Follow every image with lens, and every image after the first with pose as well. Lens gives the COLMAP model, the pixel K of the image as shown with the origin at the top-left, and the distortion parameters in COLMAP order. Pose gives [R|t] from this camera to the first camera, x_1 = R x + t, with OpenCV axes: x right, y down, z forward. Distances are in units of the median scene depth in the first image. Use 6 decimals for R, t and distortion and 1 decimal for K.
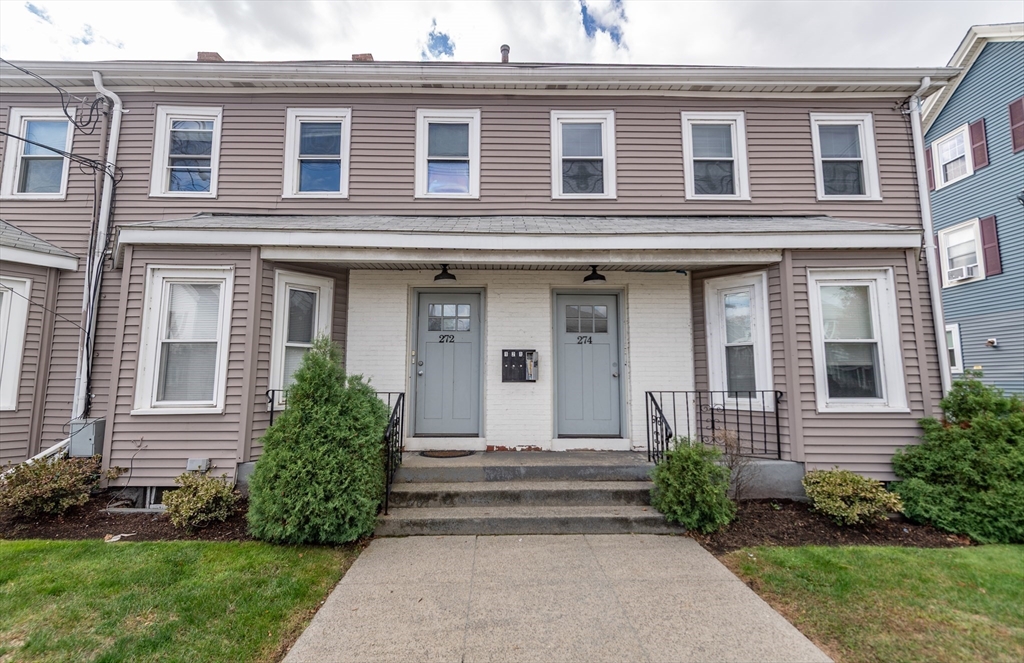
lens RADIAL K [[414.1, 0, 509.0], [0, 414.1, 337.8], [0, 0, 1]] dist [0.010460, -0.000112]
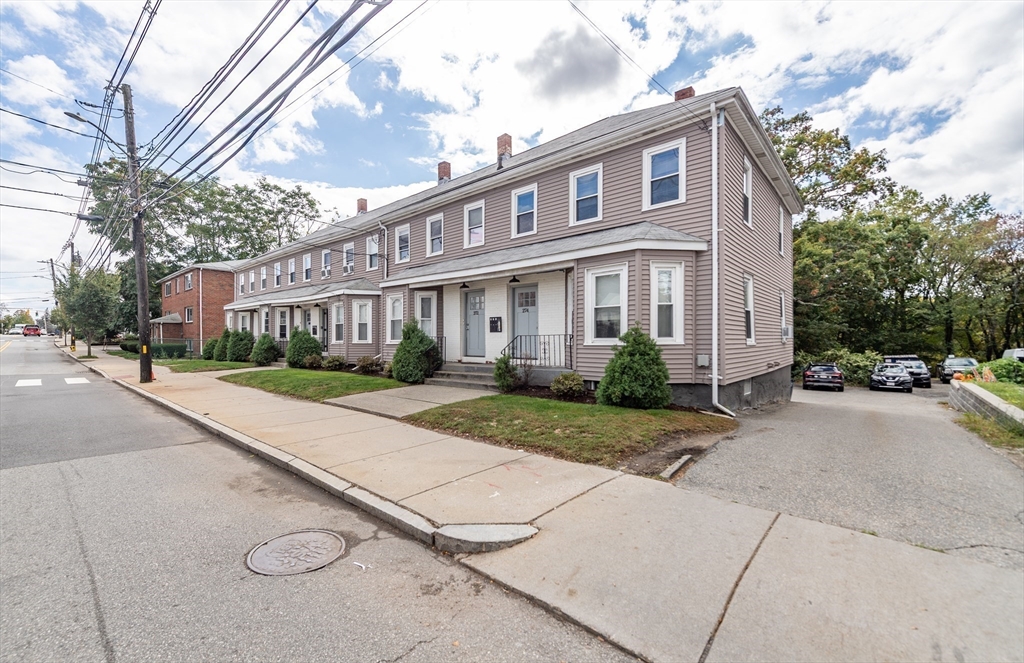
lens RADIAL K [[419.8, 0, 512.0], [0, 419.8, 331.5], [0, 0, 1]] dist [0.039037, 0.000148]
pose [[0.745755, -0.013652, -0.666080, 1.520886], [0.078139, 0.994682, 0.067099, -0.035329], [0.661621, -0.102086, 0.742856, -0.557311]]
